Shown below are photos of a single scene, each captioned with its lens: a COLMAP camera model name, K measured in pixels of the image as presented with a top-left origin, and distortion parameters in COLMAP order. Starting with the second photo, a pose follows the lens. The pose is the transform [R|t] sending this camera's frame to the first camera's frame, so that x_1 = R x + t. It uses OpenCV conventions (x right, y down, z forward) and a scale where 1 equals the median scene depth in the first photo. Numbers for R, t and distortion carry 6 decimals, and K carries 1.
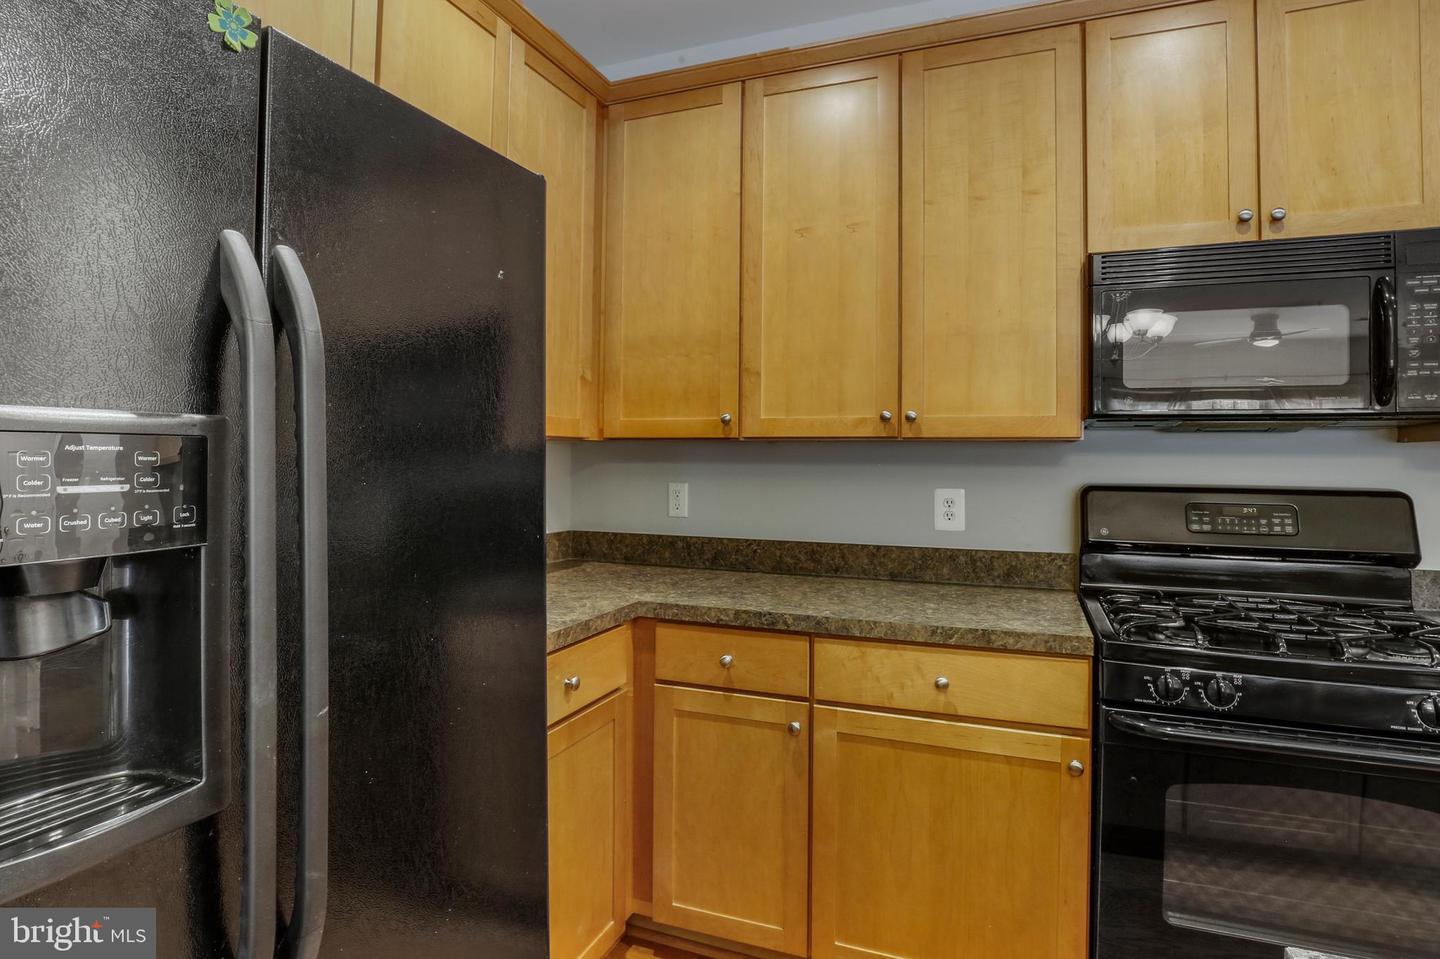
lens RADIAL K [[760.4, 0, 732.9], [0, 760.4, 430.5], [0, 0, 1]] dist [-0.028616, 0.000245]
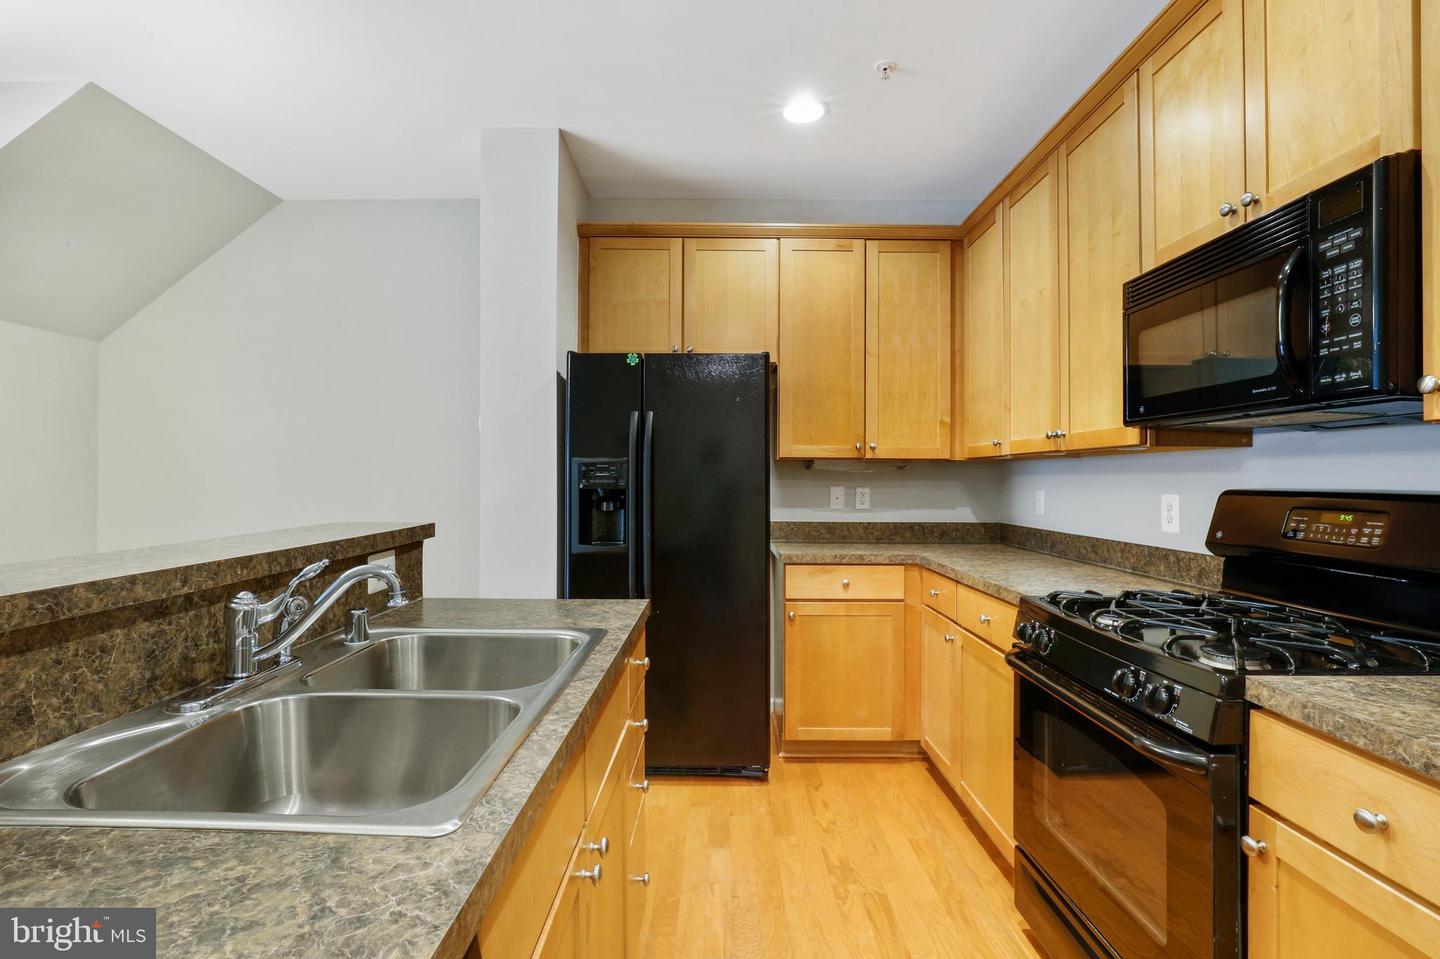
lens RADIAL K [[683.7, 0, 726.7], [0, 683.7, 470.7], [0, 0, 1]] dist [-0.015156, 0.000860]
pose [[0.364145, -0.017271, -0.931182, 1.097426], [0.027494, 0.999592, -0.007788, 0.037177], [0.930936, -0.022766, 0.364471, 0.054163]]
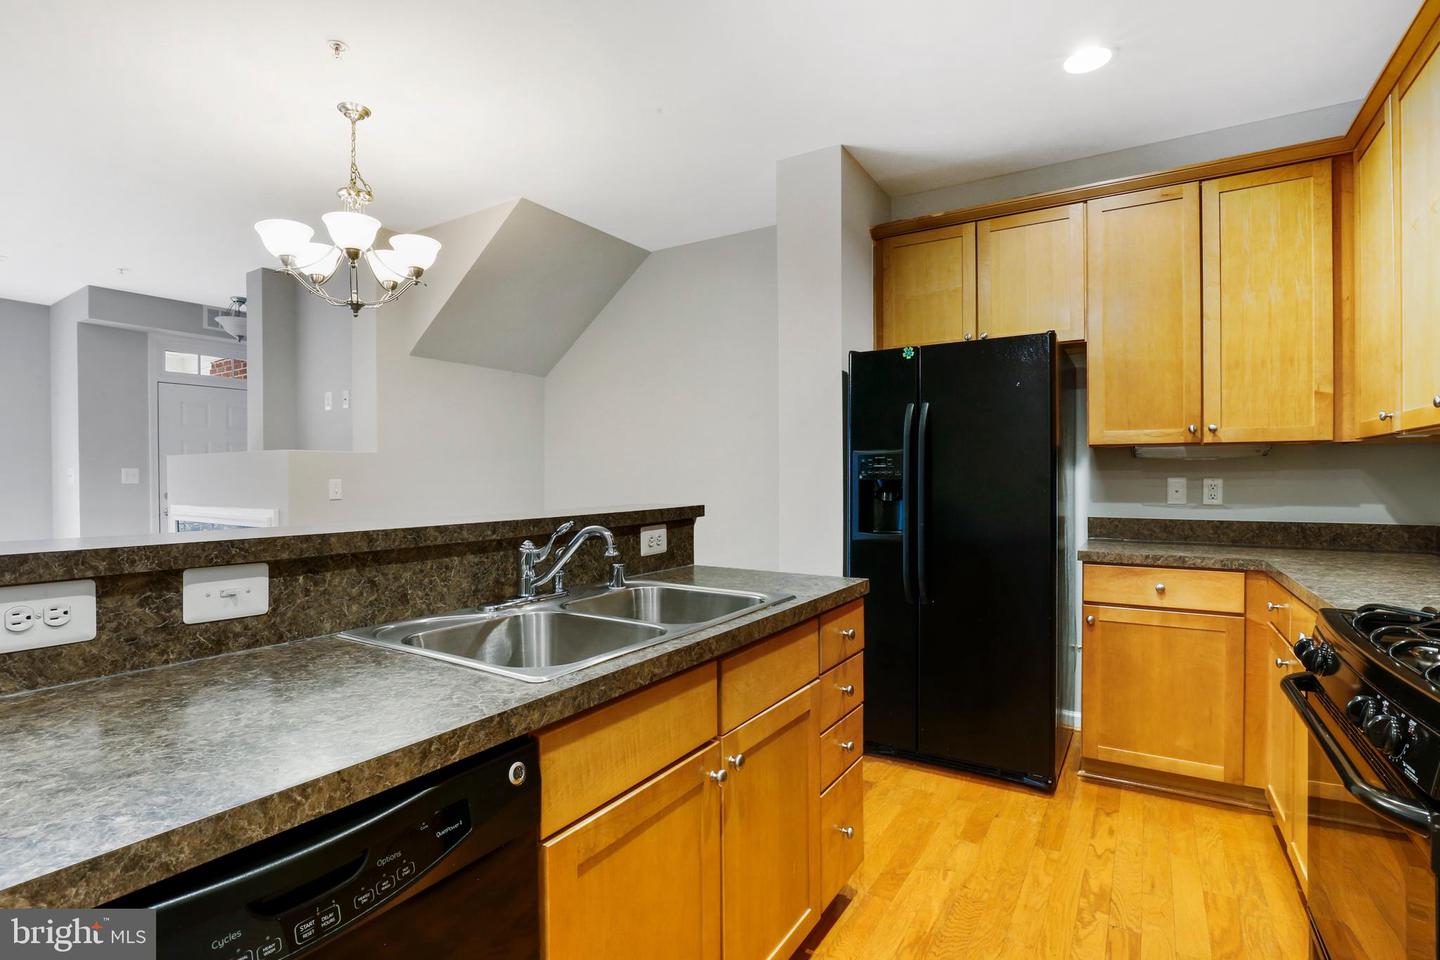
lens RADIAL K [[696.0, 0, 724.6], [0, 696.0, 465.5], [0, 0, 1]] dist [-0.012786, 0.000306]
pose [[-0.181927, -0.022699, -0.983050, 1.224734], [0.031628, 0.999081, -0.028922, 0.058415], [0.982803, -0.036353, -0.181042, 0.263911]]
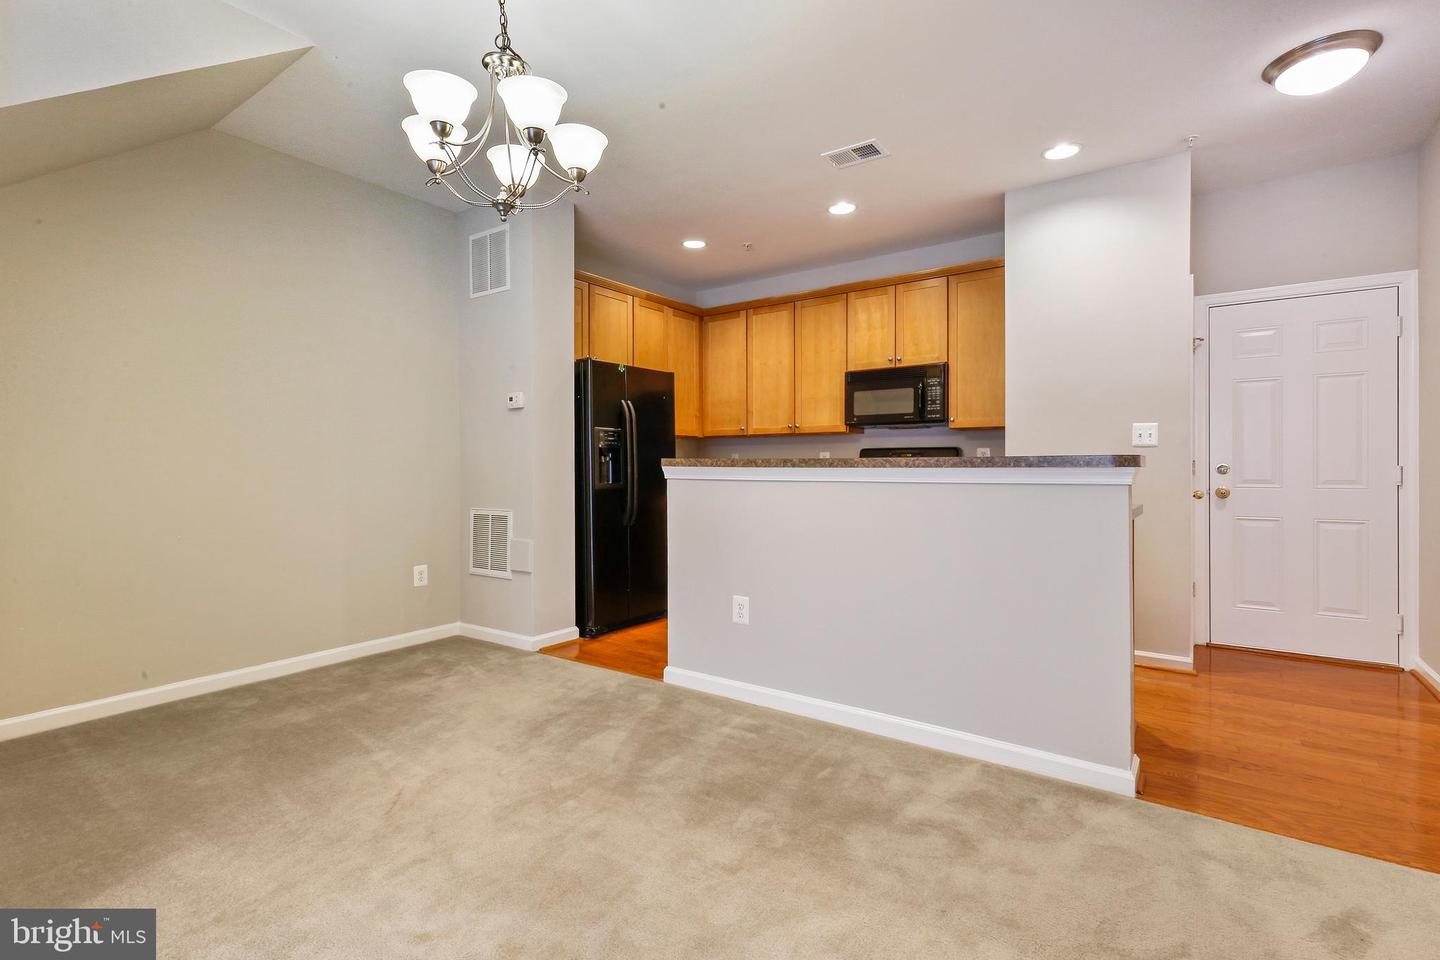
lens RADIAL K [[696.0, 0, 724.6], [0, 696.0, 465.5], [0, 0, 1]] dist [-0.012786, 0.000306]
pose [[0.970403, -0.011084, -0.241237, 0.611628], [0.018525, 0.999419, 0.028597, 0.053268], [0.240780, -0.032220, 0.970045, -1.736800]]
